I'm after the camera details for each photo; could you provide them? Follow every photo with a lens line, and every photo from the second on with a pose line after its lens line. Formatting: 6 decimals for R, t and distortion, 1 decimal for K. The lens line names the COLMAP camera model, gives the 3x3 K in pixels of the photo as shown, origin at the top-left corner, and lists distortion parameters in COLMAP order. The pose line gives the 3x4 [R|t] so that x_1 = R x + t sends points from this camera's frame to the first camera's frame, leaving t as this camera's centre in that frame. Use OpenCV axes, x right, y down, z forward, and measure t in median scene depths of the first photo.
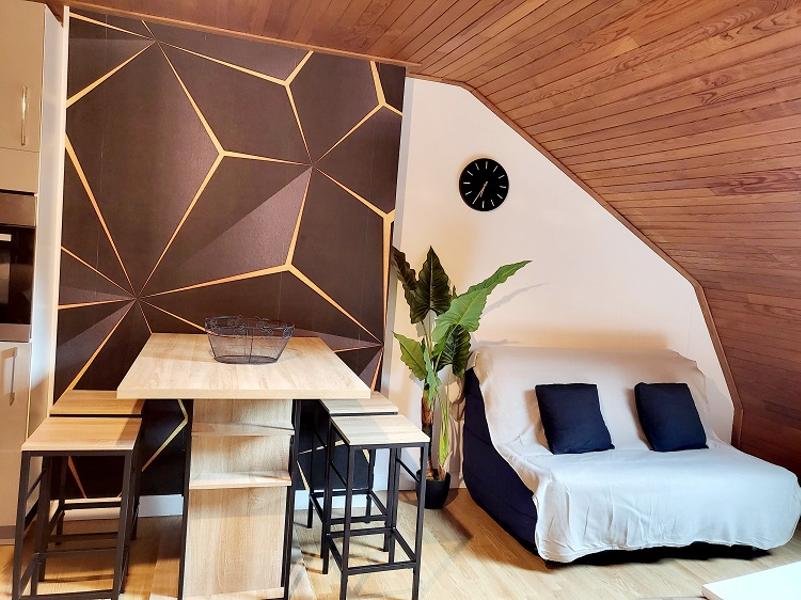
lens RADIAL K [[620.6, 0, 401.2], [0, 620.6, 290.3], [0, 0, 1]] dist [-0.029554, 0.081665]
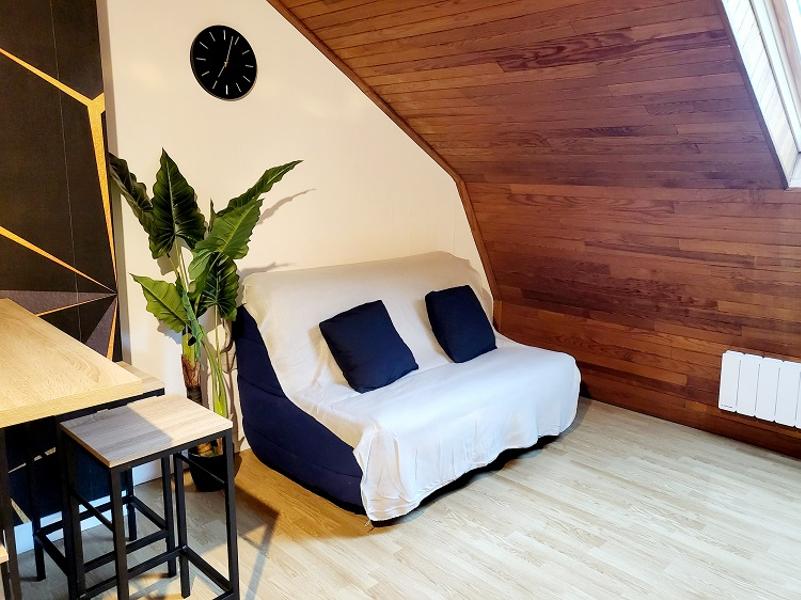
lens RADIAL K [[620.6, 0, 401.2], [0, 620.6, 290.3], [0, 0, 1]] dist [-0.029554, 0.081665]
pose [[0.888024, -0.146888, 0.435704, -0.047291], [0.085465, 0.983816, 0.157485, 0.001448], [-0.451785, -0.102613, 0.886206, 0.232269]]
